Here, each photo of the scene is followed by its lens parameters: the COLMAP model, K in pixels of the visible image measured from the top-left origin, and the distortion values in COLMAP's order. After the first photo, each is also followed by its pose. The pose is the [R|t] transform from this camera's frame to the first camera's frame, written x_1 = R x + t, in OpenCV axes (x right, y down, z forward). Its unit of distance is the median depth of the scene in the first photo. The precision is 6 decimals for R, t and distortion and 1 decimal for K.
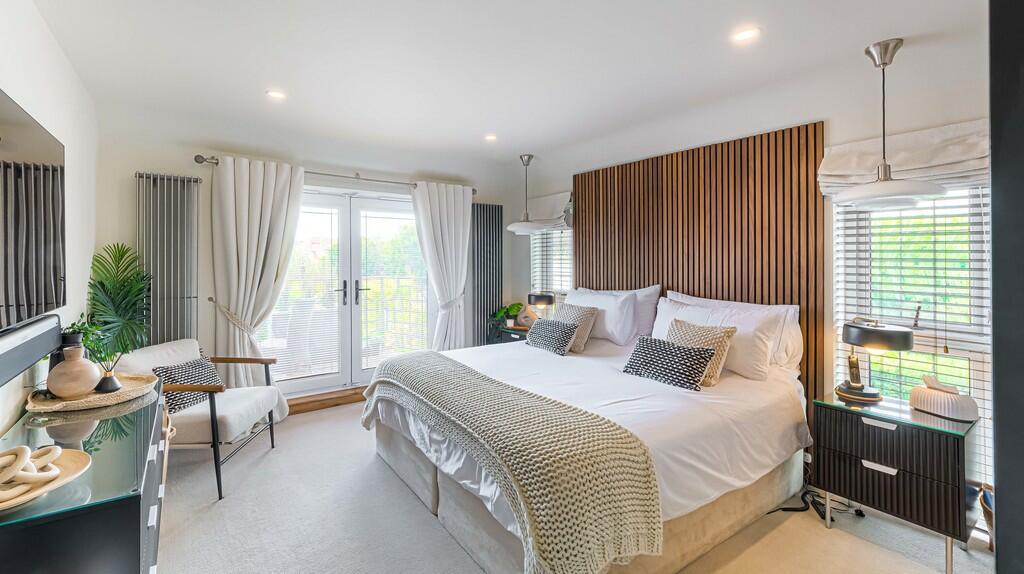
lens RADIAL K [[430.0, 0, 511.9], [0, 430.0, 254.3], [0, 0, 1]] dist [0.000943, 0.000020]
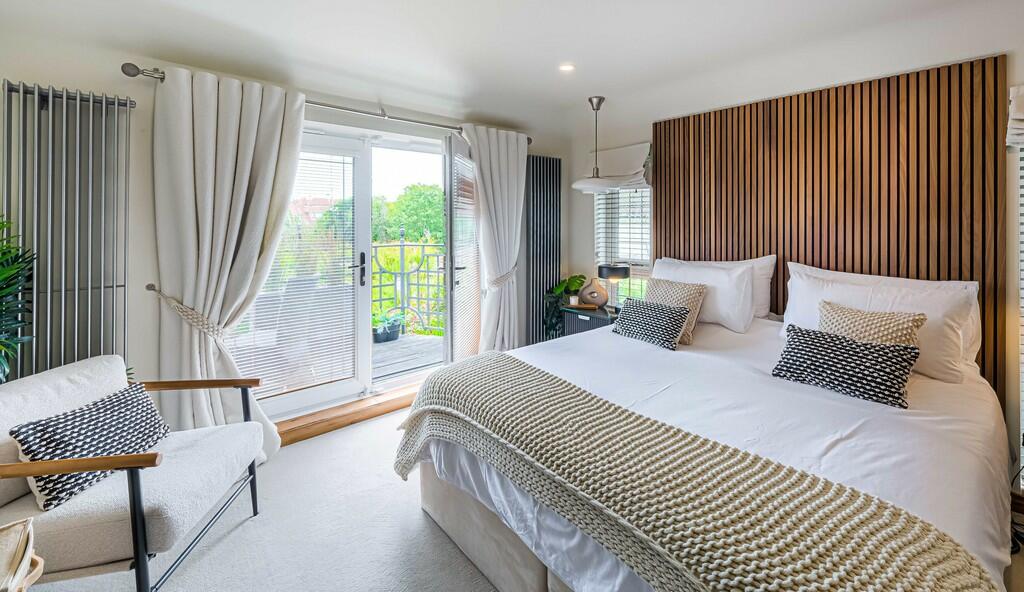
lens RADIAL K [[419.7, 0, 584.8], [0, 419.7, 212.0], [0, 0, 1]] dist [-0.006265, 0.000464]
pose [[0.988021, 0.000767, 0.154318, -0.146324], [0.000601, 0.999961, -0.008813, -0.004159], [-0.154319, 0.008800, 0.987982, 0.270820]]
